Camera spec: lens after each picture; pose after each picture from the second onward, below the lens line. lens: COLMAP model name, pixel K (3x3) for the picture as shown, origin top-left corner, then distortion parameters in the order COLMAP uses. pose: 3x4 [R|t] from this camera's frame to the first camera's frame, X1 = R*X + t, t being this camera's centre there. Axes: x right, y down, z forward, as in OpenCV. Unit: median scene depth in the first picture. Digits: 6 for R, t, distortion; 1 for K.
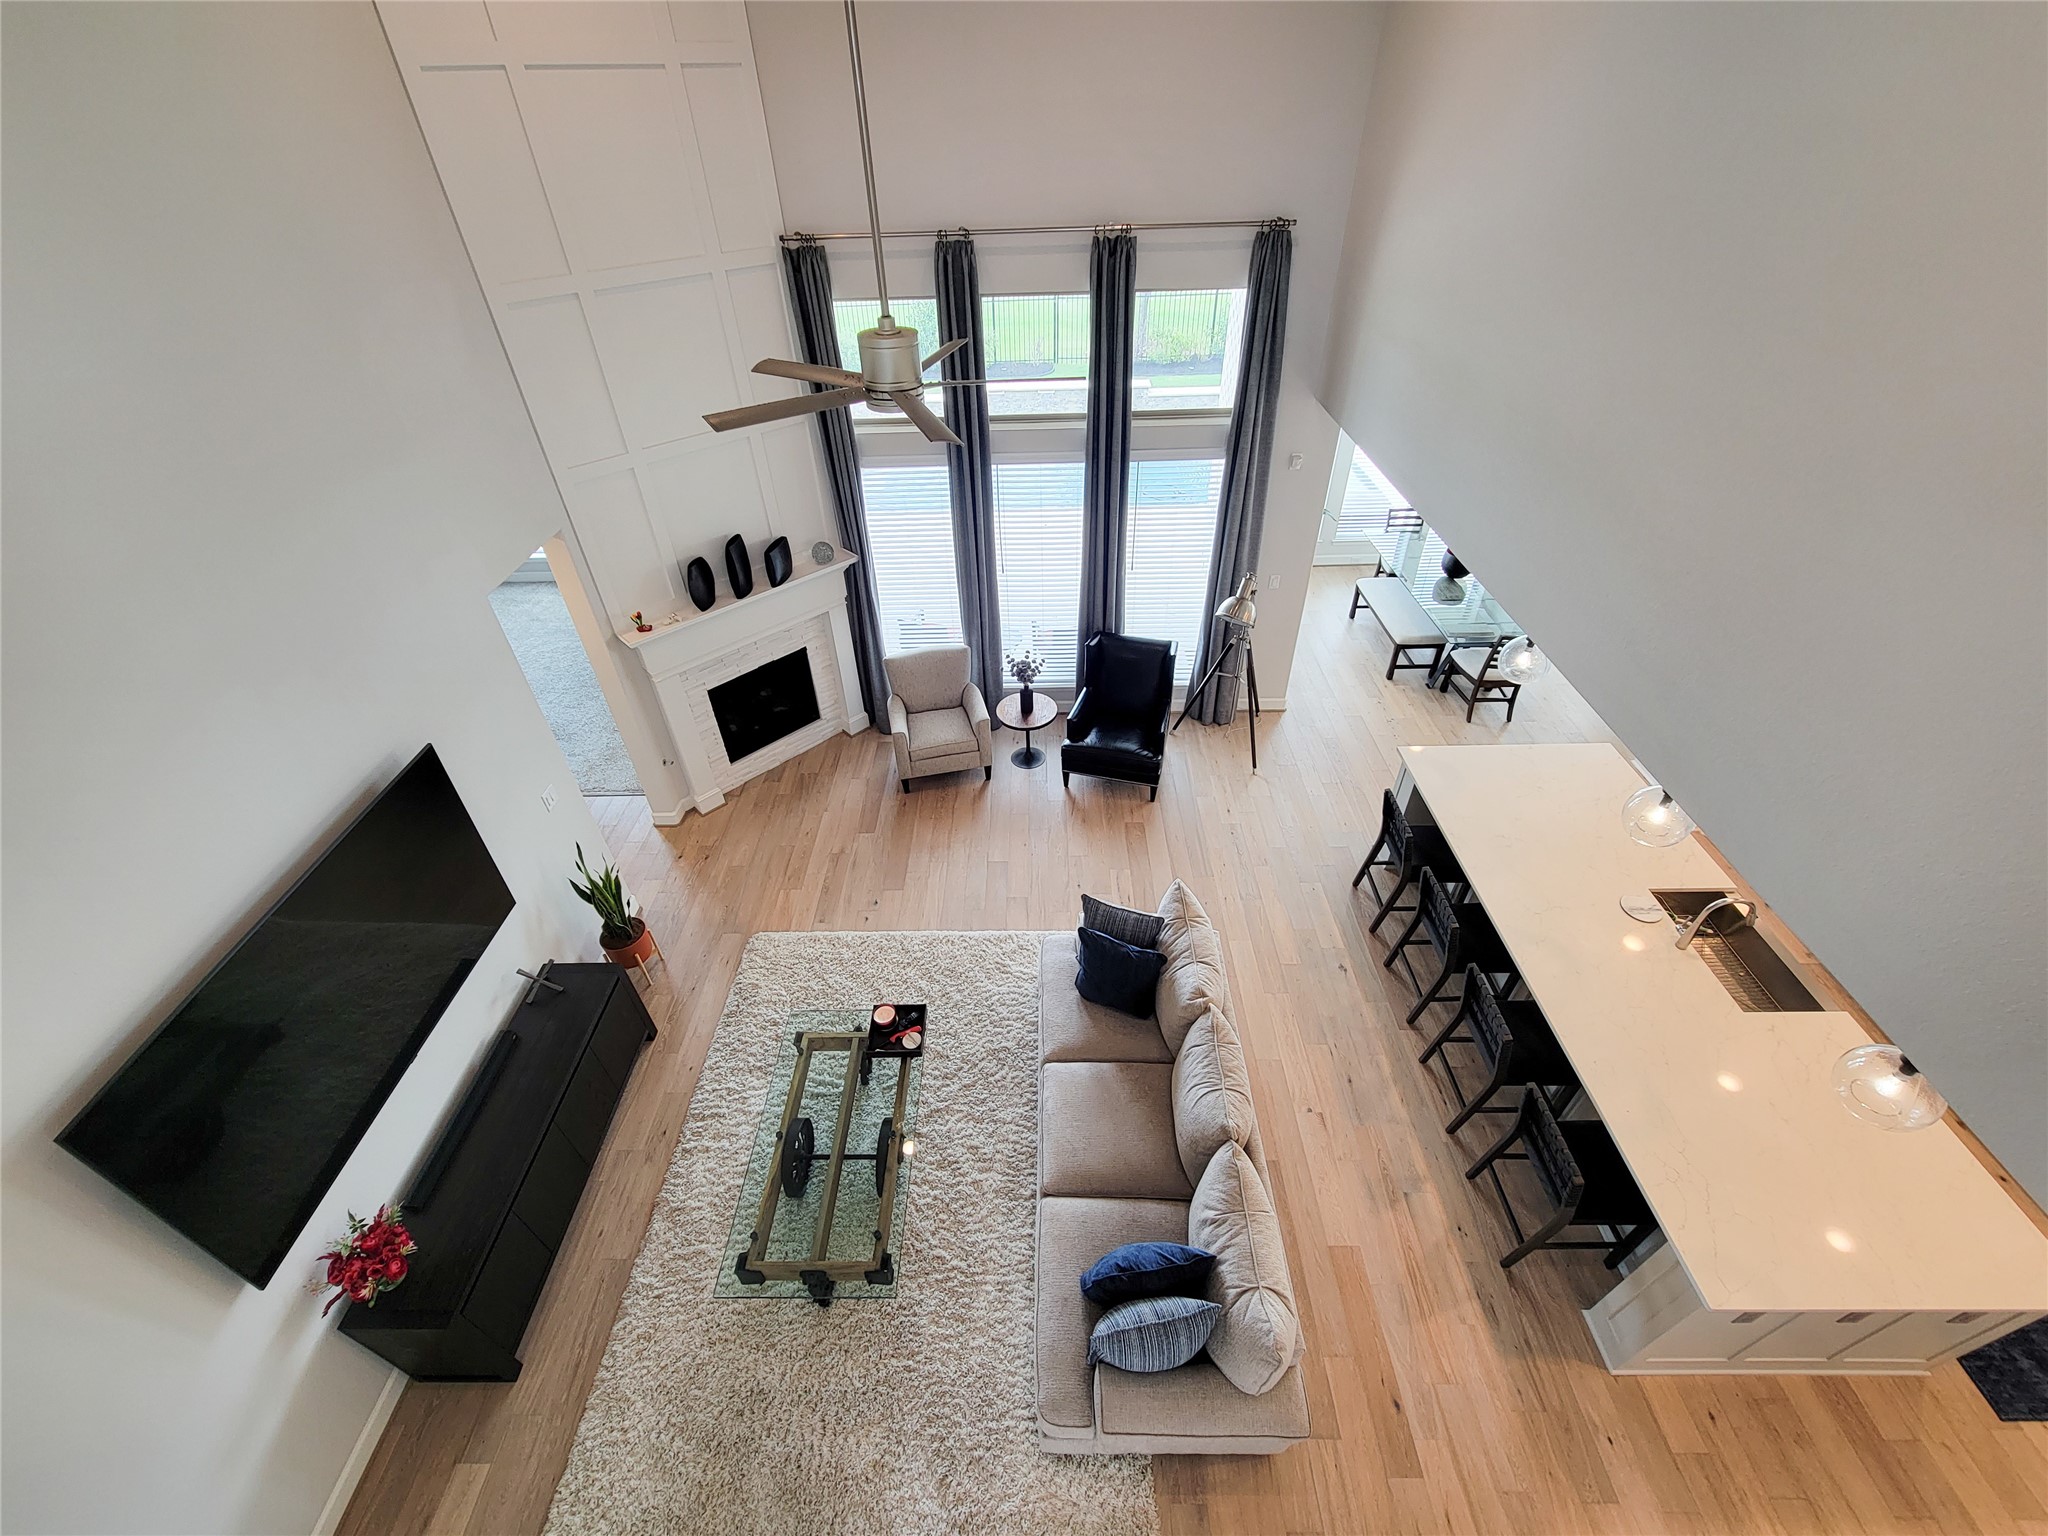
lens RADIAL K [[853.9, 0, 1030.4], [0, 853.9, 751.1], [0, 0, 1]] dist [0.006819, -0.003610]
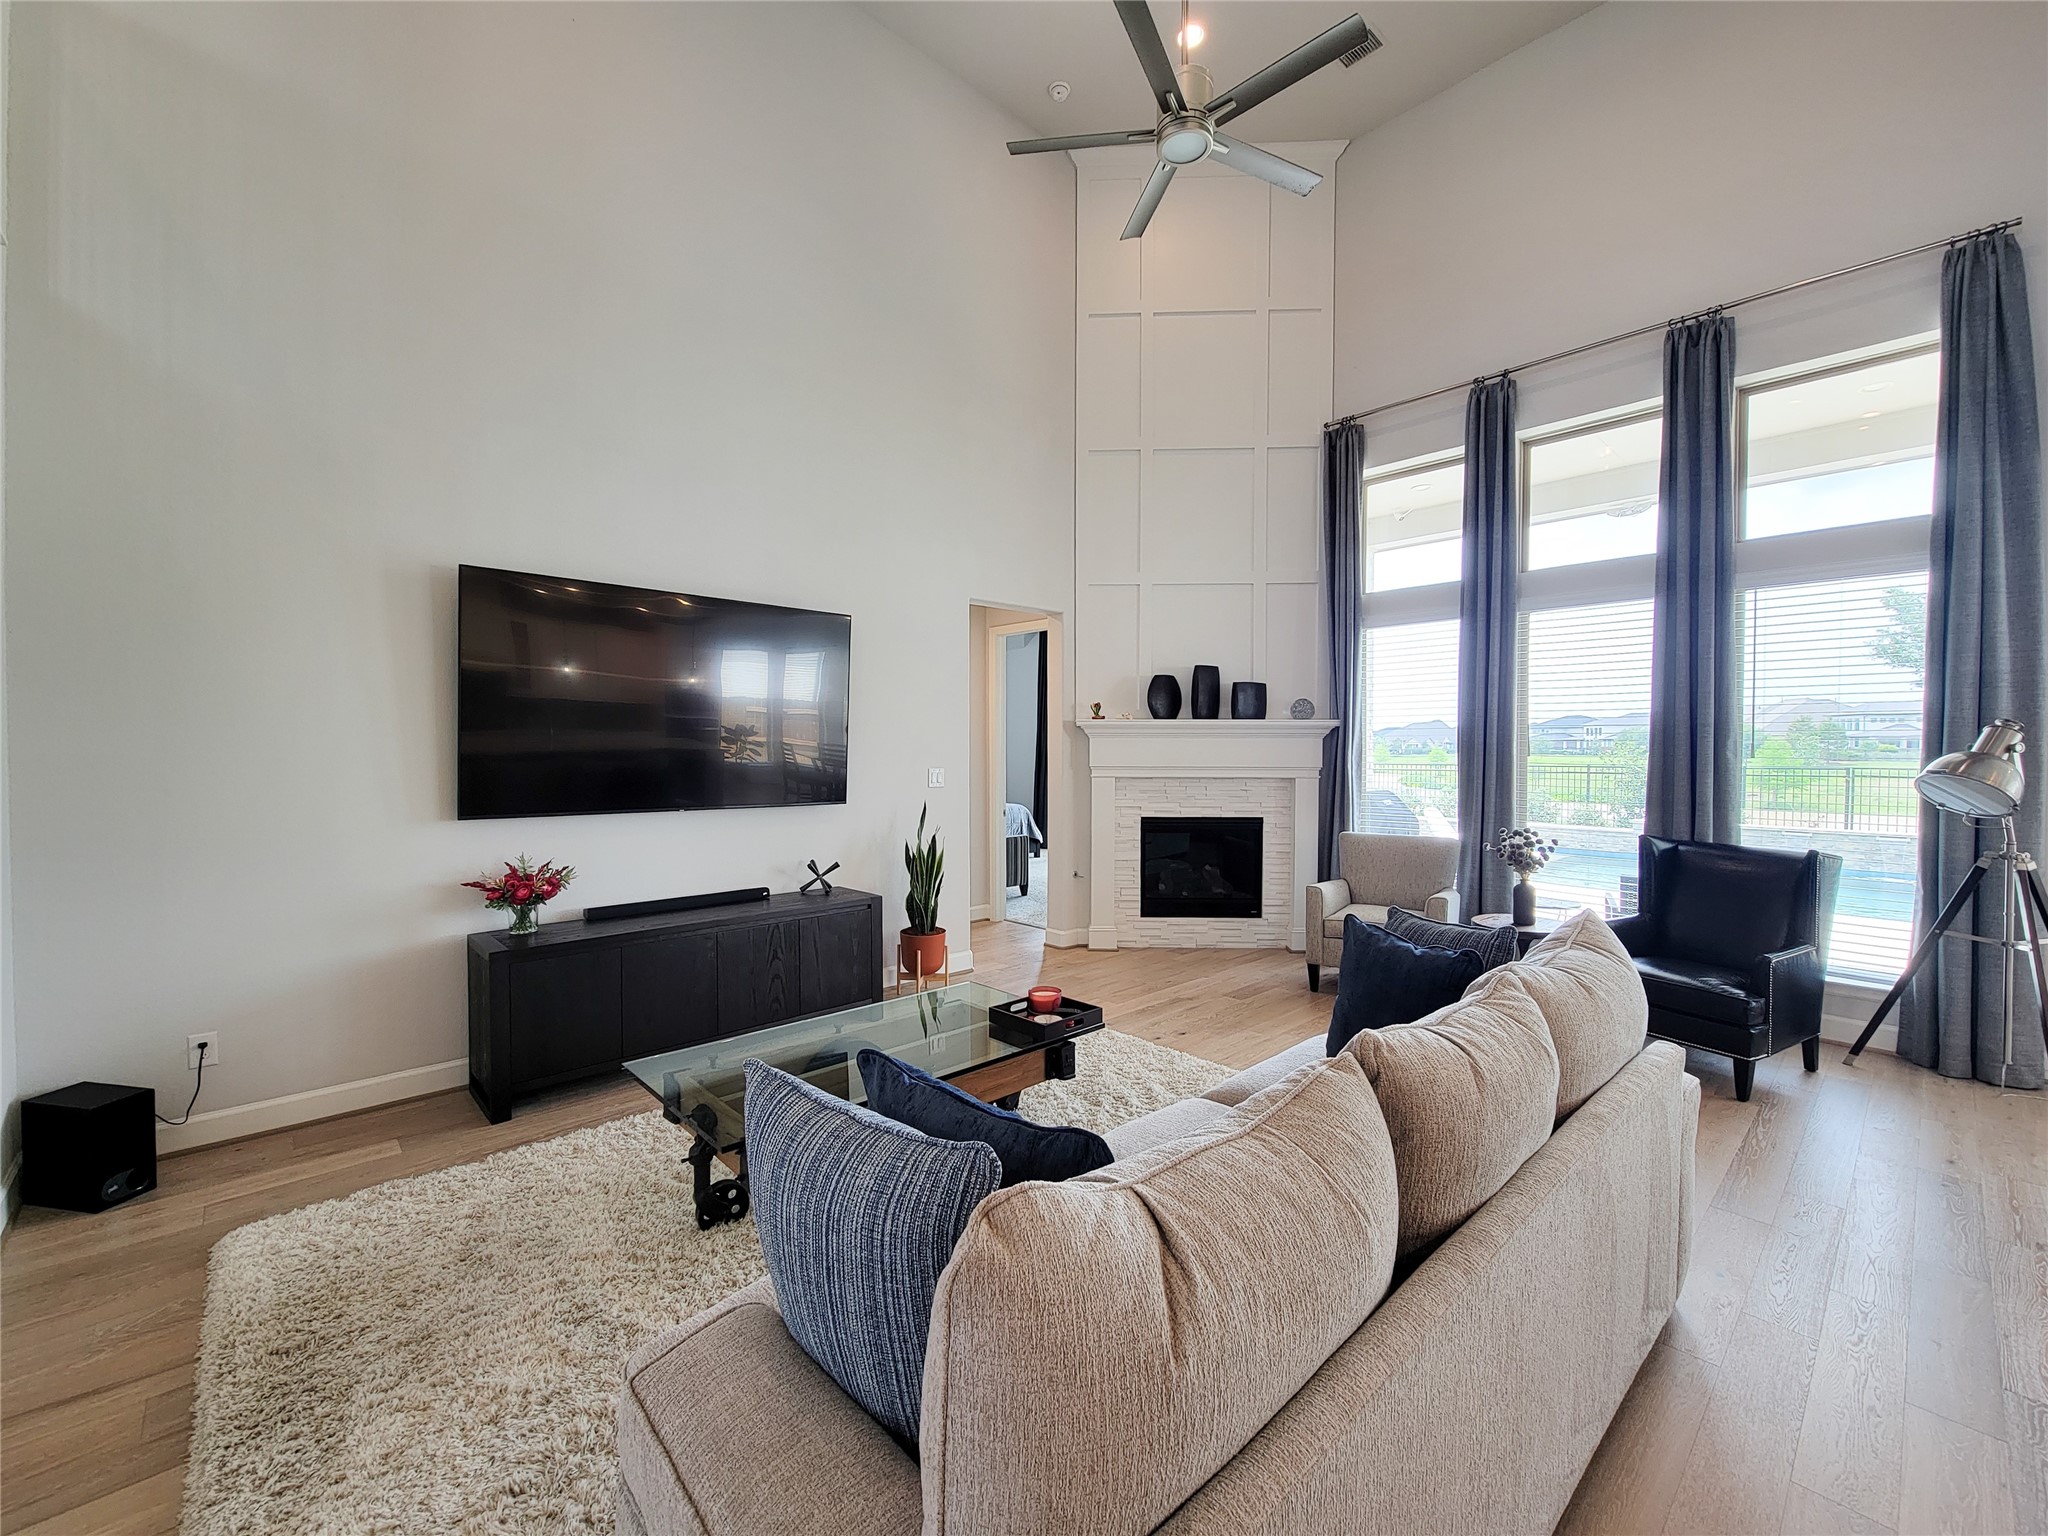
lens RADIAL K [[853.9, 0, 1024.8], [0, 853.9, 749.4], [0, 0, 1]] dist [0.006819, -0.003610]
pose [[0.681529, 0.026647, -0.731306, 0.241155], [-0.466442, 0.785842, -0.406058, 0.333621], [0.563871, 0.617852, 0.548004, 0.370121]]
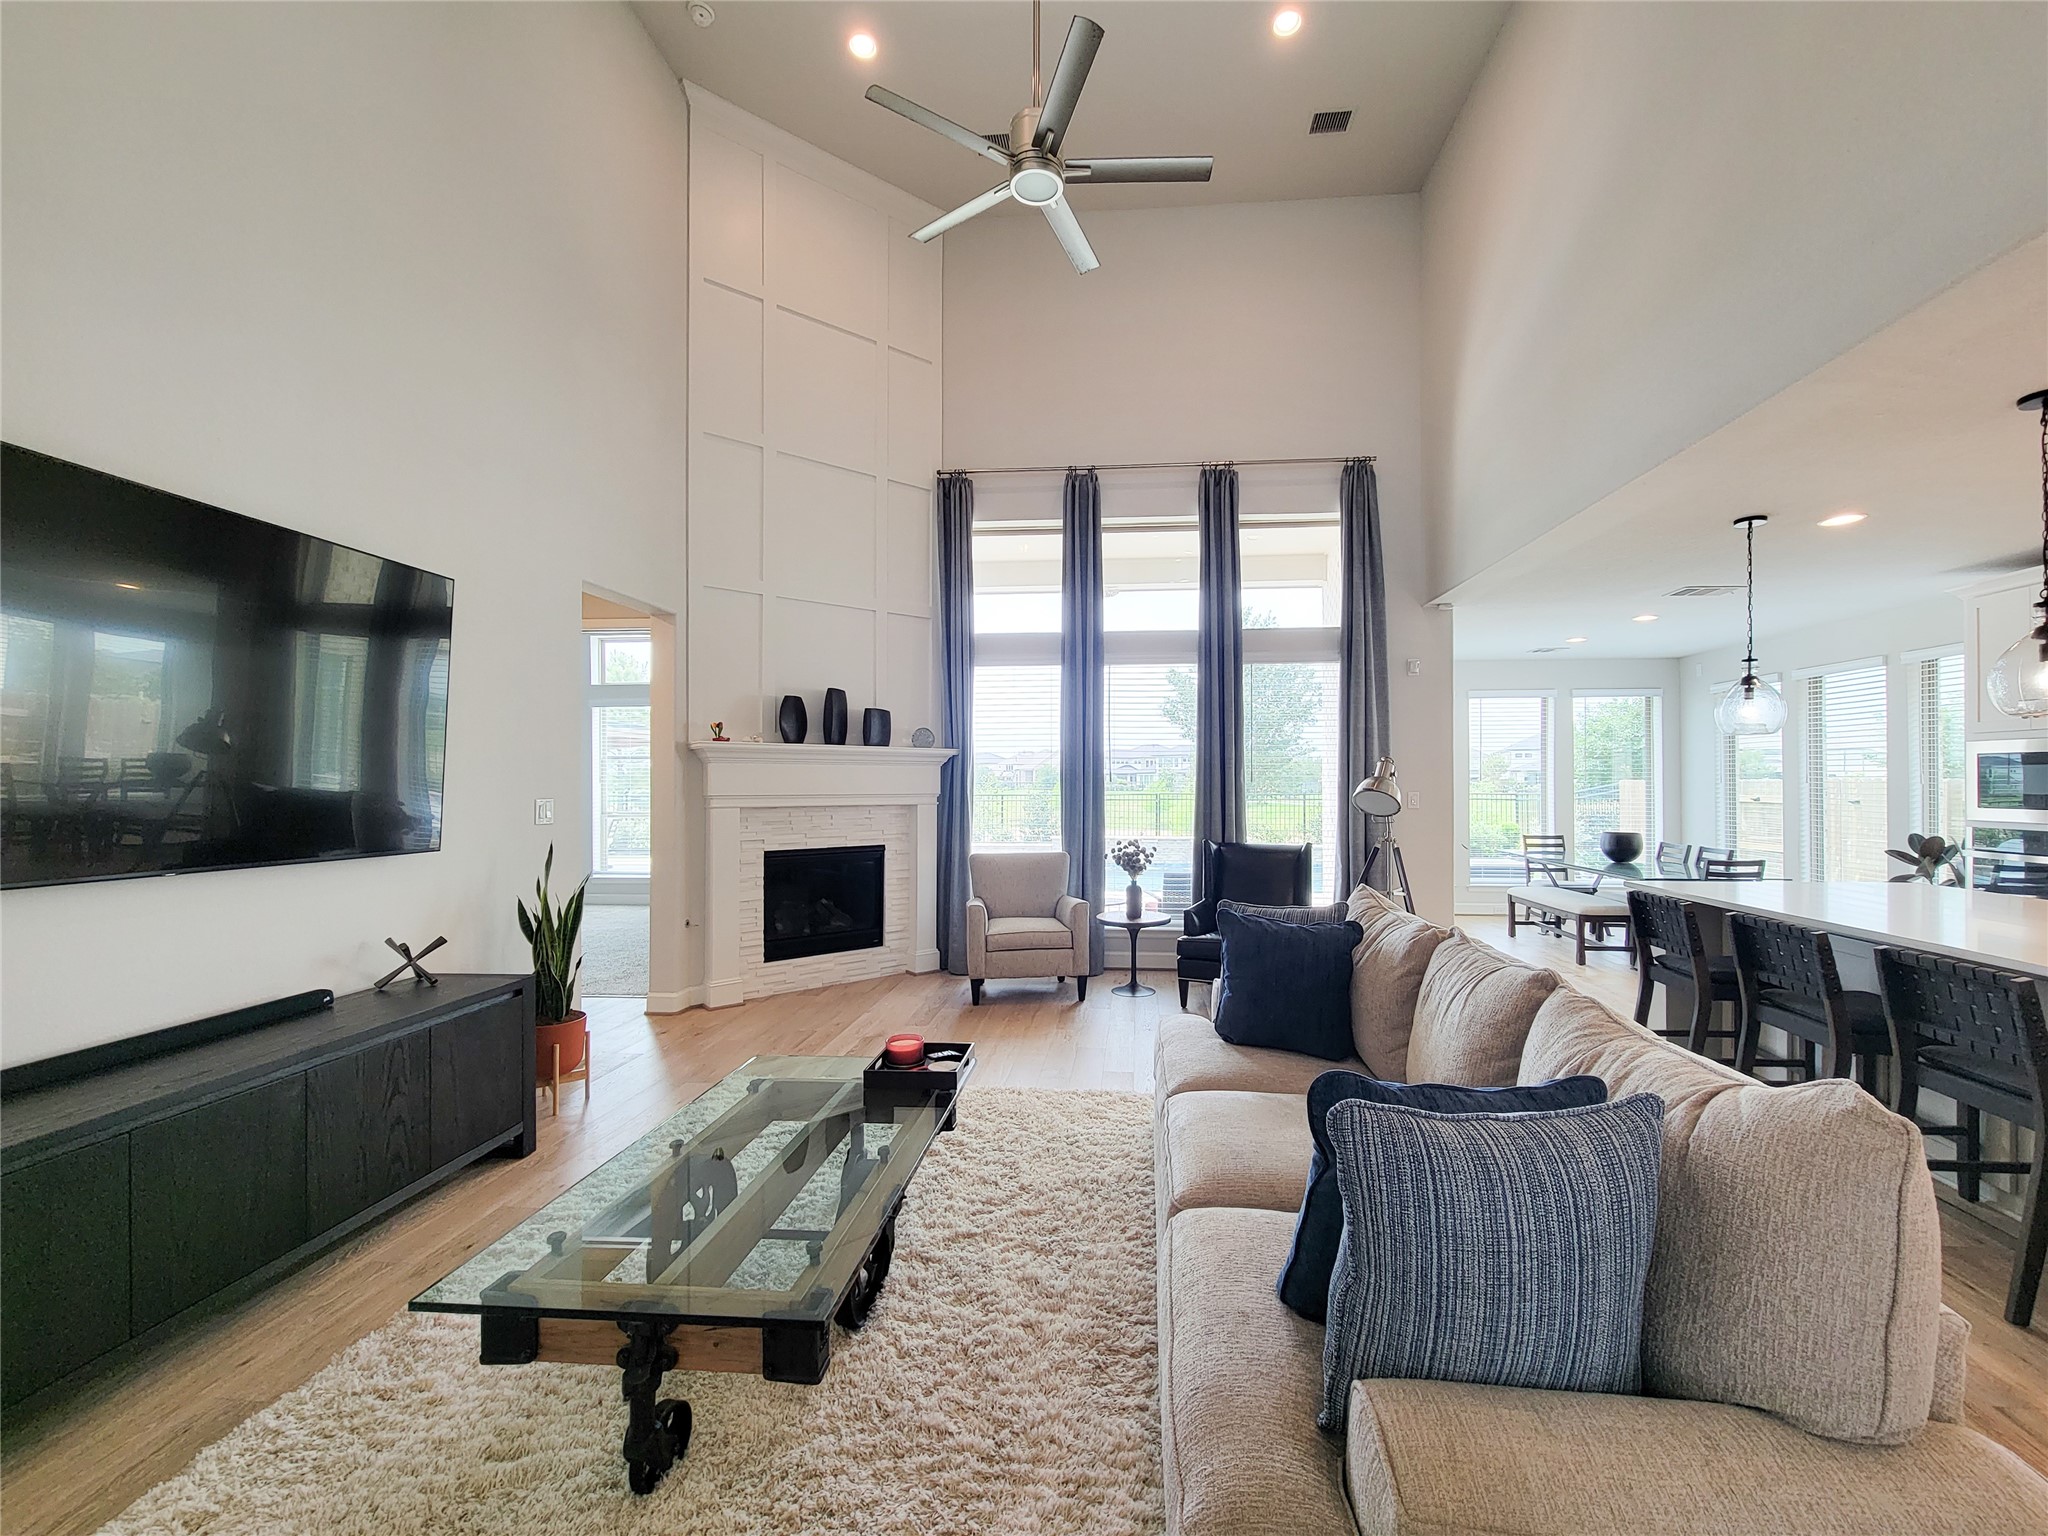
lens RADIAL K [[853.9, 0, 1068.5], [0, 853.9, 760.2], [0, 0, 1]] dist [0.006819, -0.003610]
pose [[0.996928, 0.022697, -0.074957, -0.009016], [-0.065330, 0.768842, -0.636093, 0.404904], [0.043193, 0.639036, 0.767963, 0.303740]]
